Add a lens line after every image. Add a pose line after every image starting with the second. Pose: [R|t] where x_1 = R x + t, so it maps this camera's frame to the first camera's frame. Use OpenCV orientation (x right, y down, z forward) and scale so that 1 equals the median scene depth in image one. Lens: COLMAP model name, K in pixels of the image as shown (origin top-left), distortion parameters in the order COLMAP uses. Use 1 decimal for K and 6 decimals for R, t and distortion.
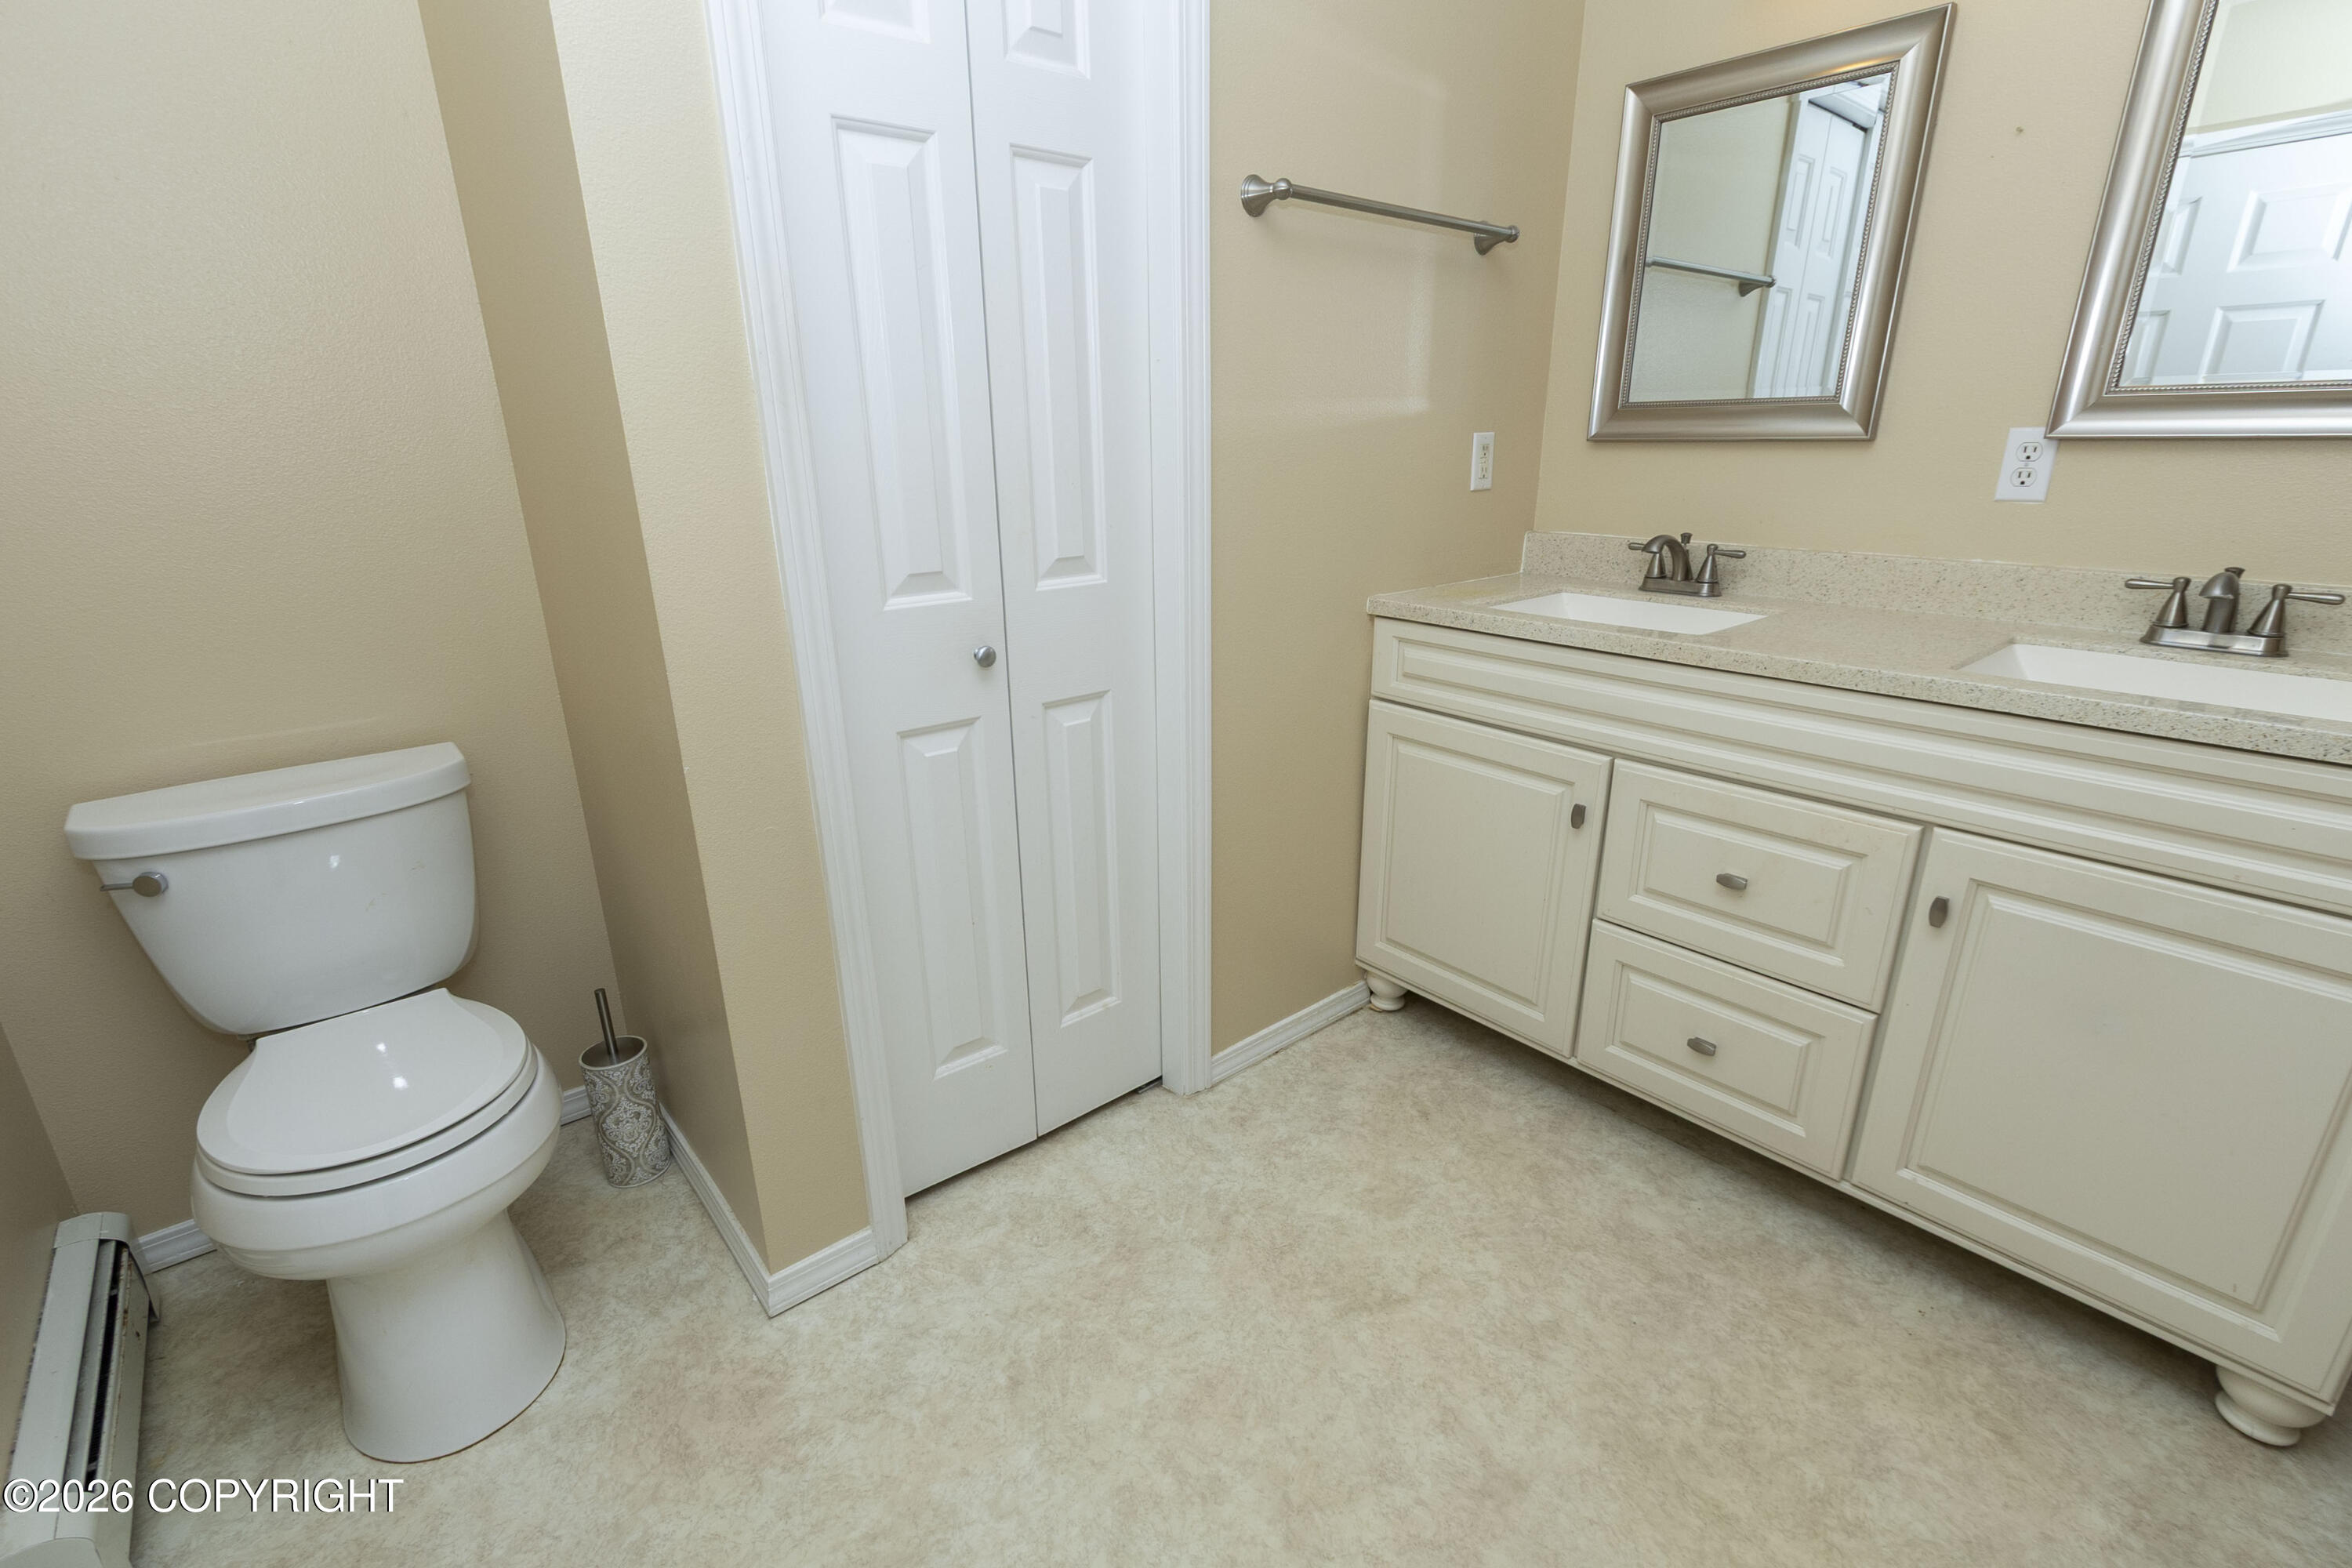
lens RADIAL K [[1055.6, 0, 1176.3], [0, 1055.6, 794.8], [0, 0, 1]] dist [0.002054, 0.000581]
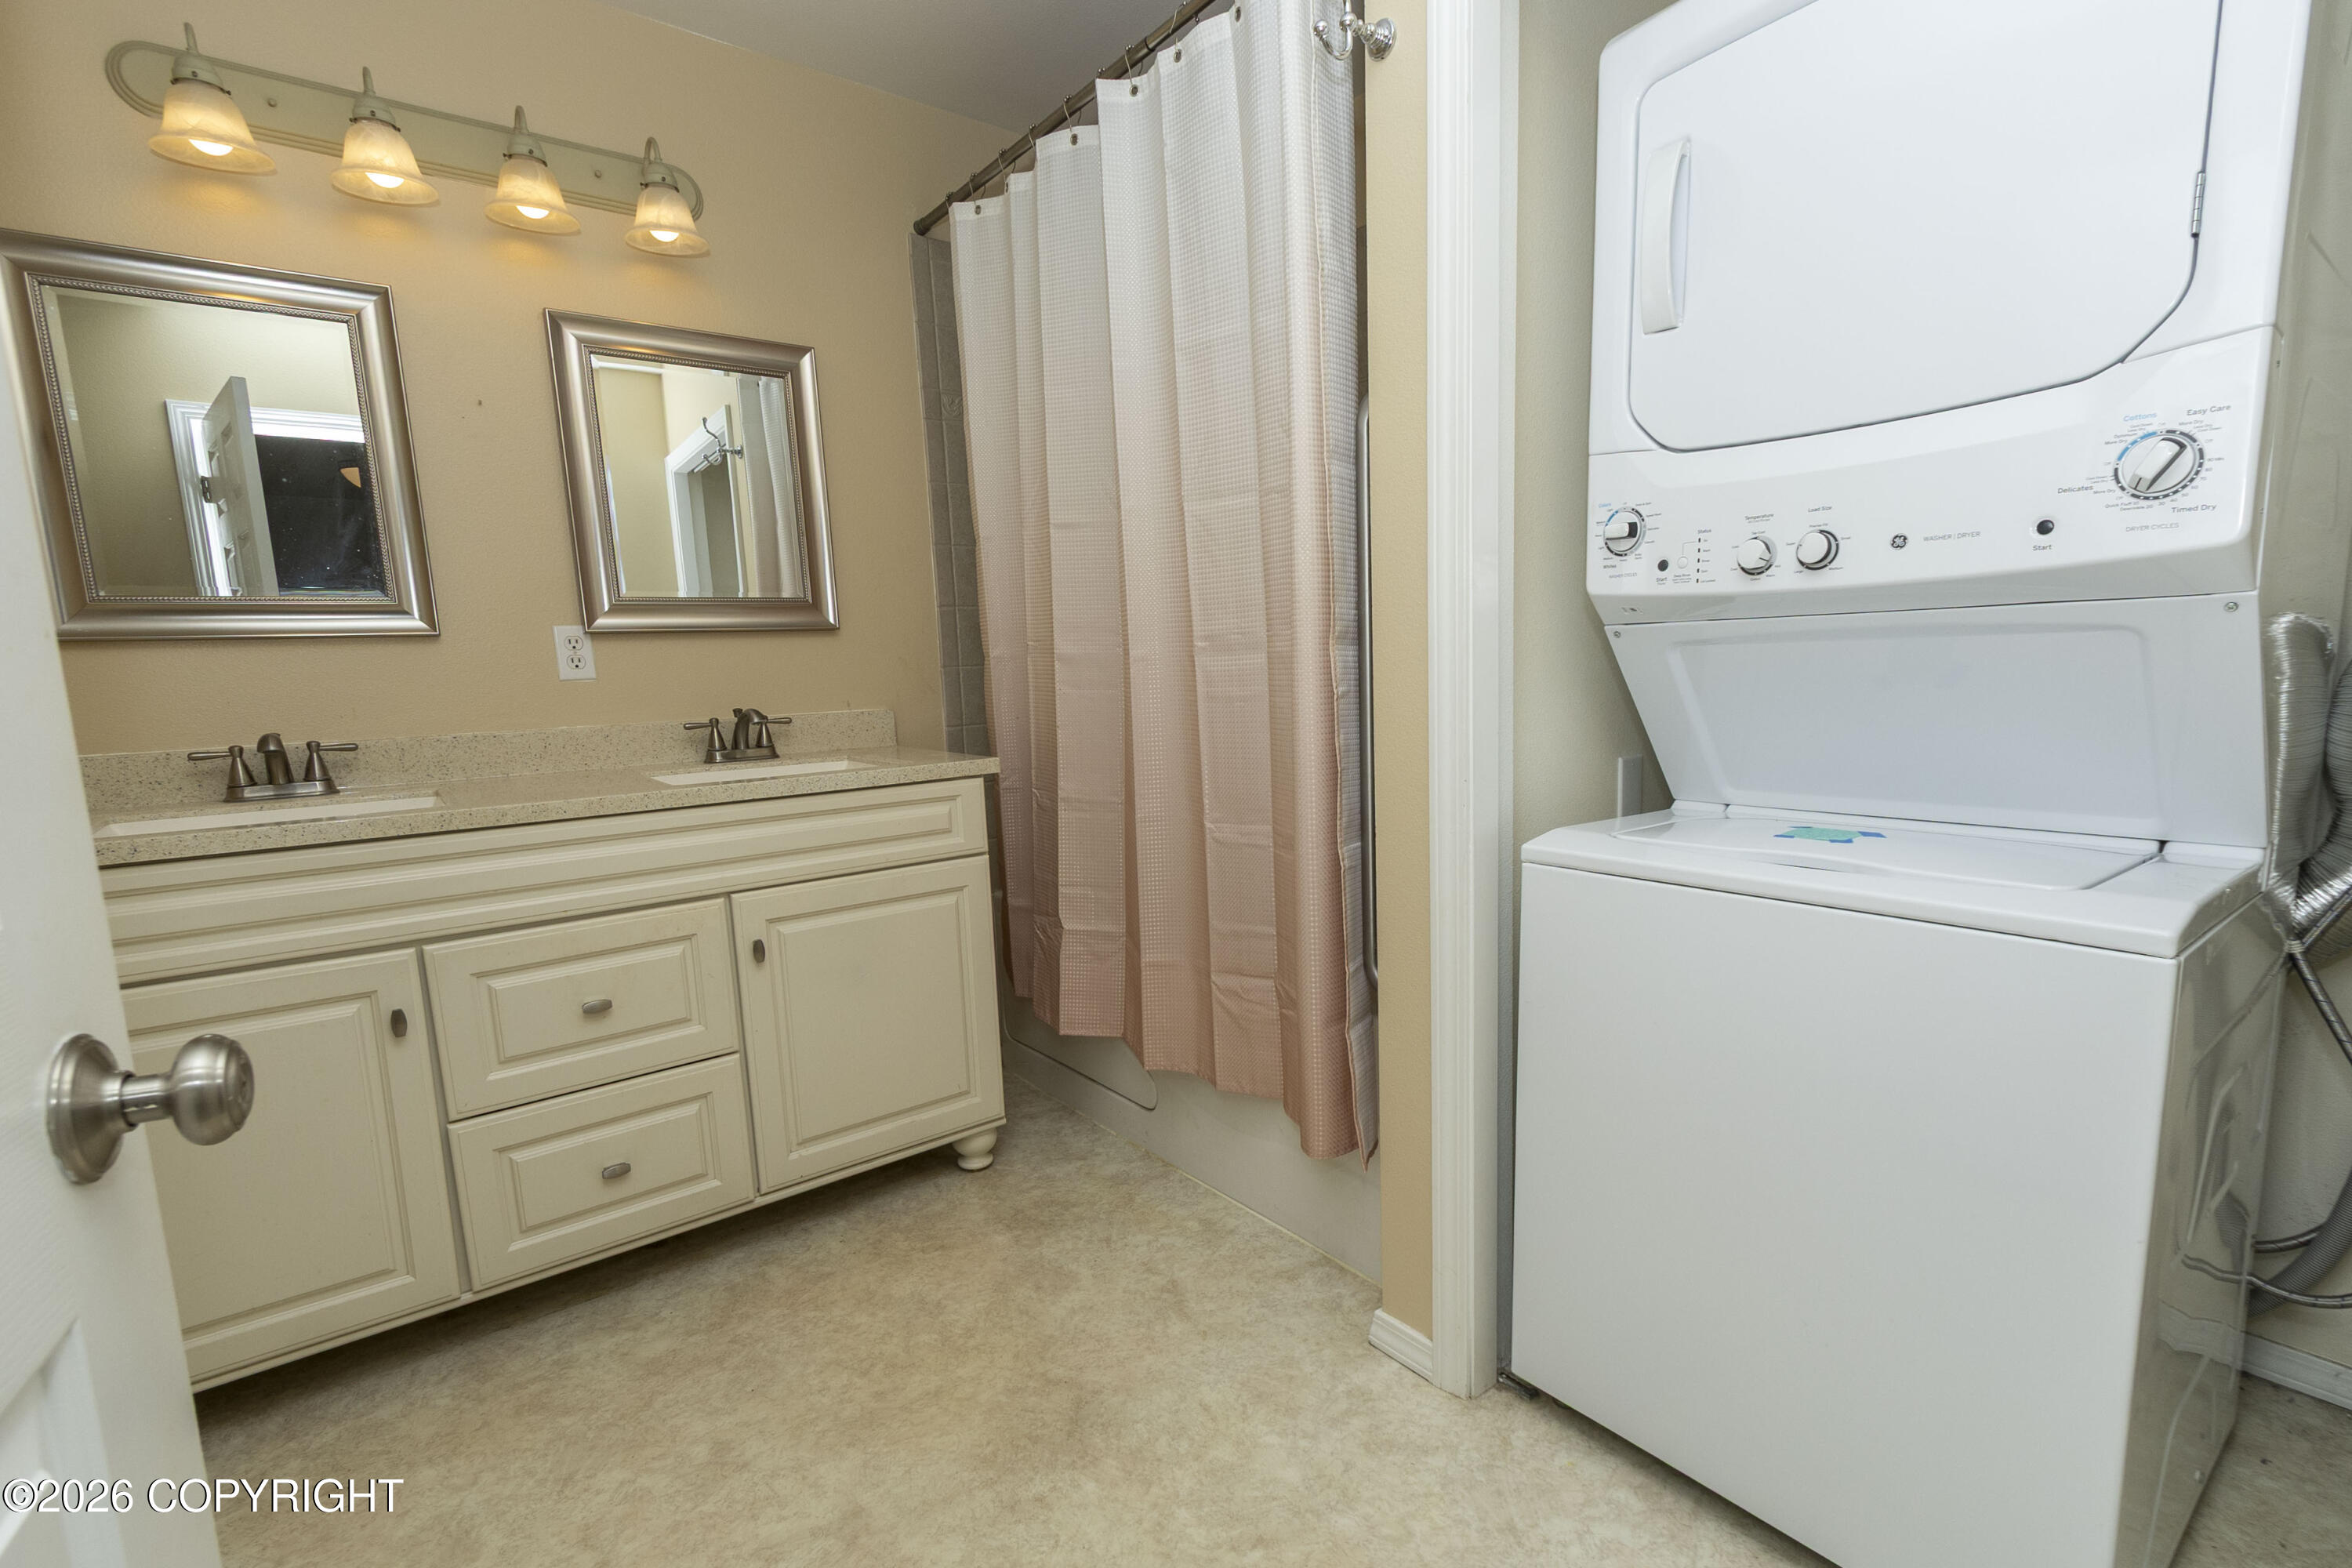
lens RADIAL K [[1055.6, 0, 1183.7], [0, 1055.6, 799.8], [0, 0, 1]] dist [0.002054, 0.000581]
pose [[0.050416, -0.127458, 0.990562, -0.517809], [0.355444, 0.929174, 0.101468, -0.011611], [-0.933337, 0.346974, 0.092150, 0.274322]]
